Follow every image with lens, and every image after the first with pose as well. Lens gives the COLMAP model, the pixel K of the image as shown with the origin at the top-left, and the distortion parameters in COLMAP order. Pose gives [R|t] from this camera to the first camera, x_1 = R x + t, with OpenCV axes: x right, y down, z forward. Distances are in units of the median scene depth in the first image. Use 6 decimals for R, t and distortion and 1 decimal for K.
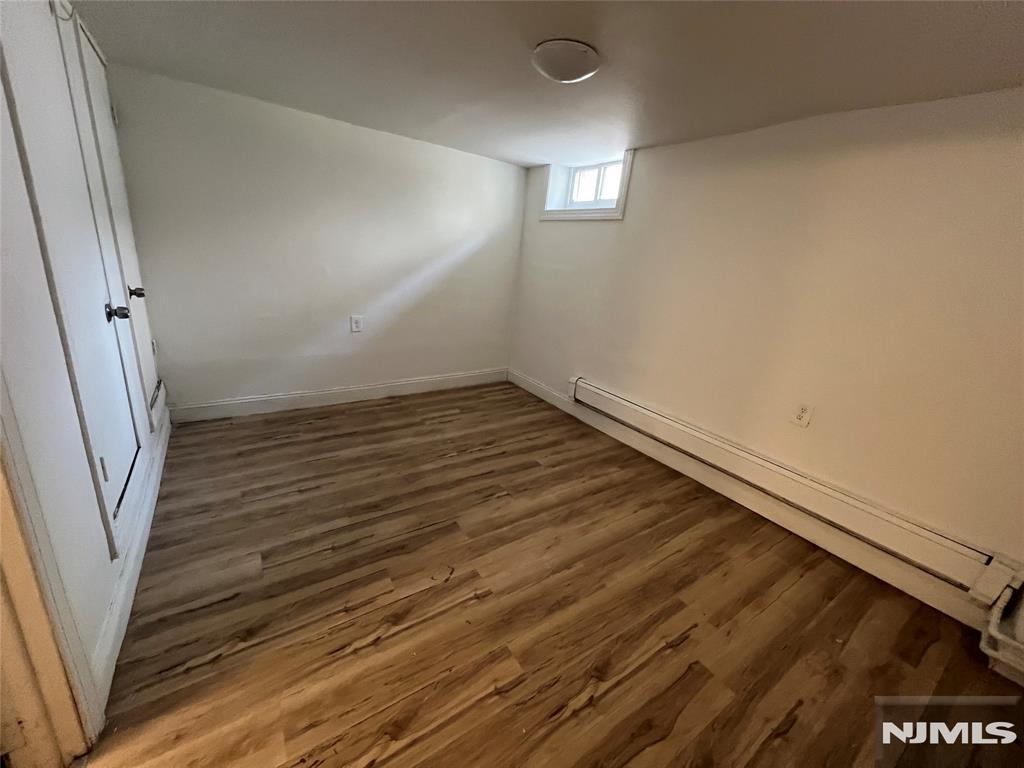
lens RADIAL K [[410.3, 0, 511.1], [0, 410.3, 384.1], [0, 0, 1]] dist [0.001751, 0.000397]
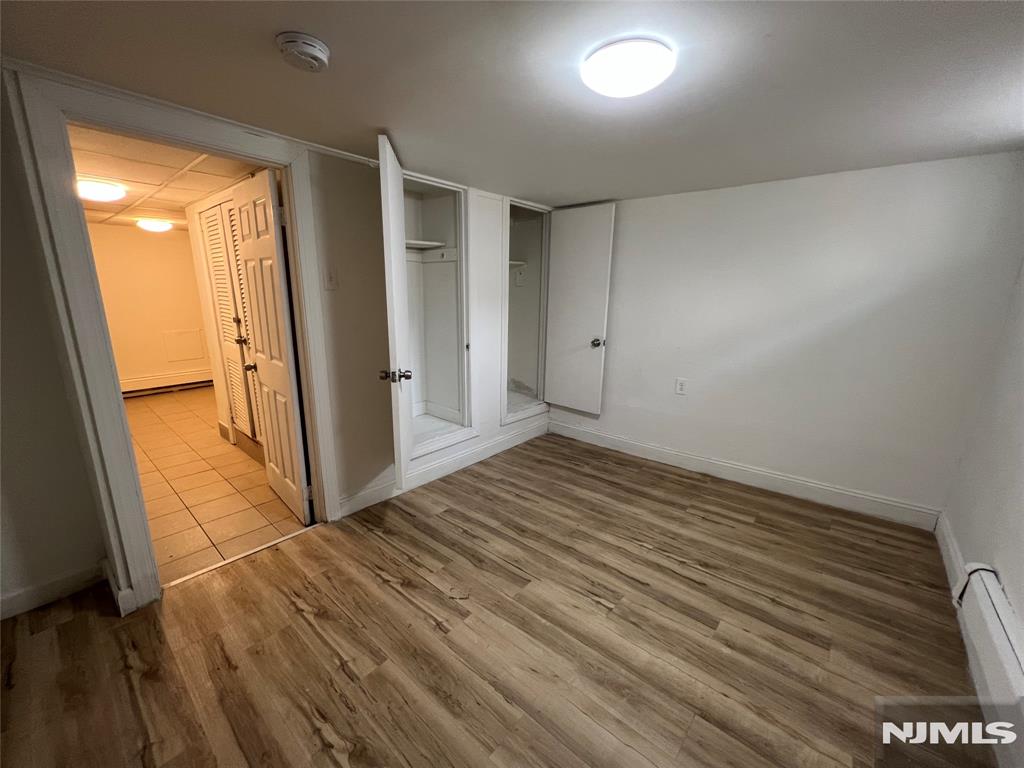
lens RADIAL K [[410.3, 0, 512.9], [0, 410.3, 380.4], [0, 0, 1]] dist [0.001751, 0.000397]
pose [[0.270324, 0.120395, -0.955212, 0.642191], [-0.281909, 0.958563, 0.041037, -0.126736], [0.920572, 0.258190, 0.293063, 0.502416]]
